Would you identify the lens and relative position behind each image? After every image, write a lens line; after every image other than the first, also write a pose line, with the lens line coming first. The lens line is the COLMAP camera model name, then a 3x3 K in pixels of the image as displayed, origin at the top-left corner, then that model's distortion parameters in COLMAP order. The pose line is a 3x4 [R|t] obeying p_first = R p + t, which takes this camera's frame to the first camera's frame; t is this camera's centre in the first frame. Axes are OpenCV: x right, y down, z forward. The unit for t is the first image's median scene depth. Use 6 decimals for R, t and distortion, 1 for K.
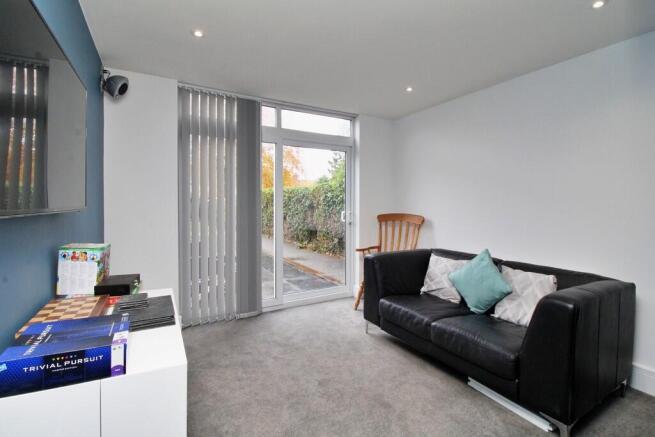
lens RADIAL K [[304.3, 0, 332.9], [0, 304.3, 207.1], [0, 0, 1]] dist [-0.023174, -0.001300]
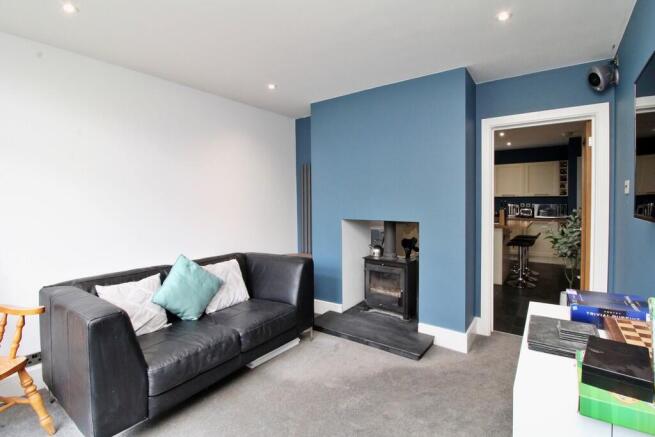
lens RADIAL K [[304.3, 0, 332.9], [0, 304.3, 207.1], [0, 0, 1]] dist [-0.023174, -0.001300]
pose [[-0.431430, -0.023415, 0.901843, -0.617708], [0.010667, 0.999461, 0.031052, -0.036380], [-0.902083, 0.023016, -0.430948, 1.099887]]
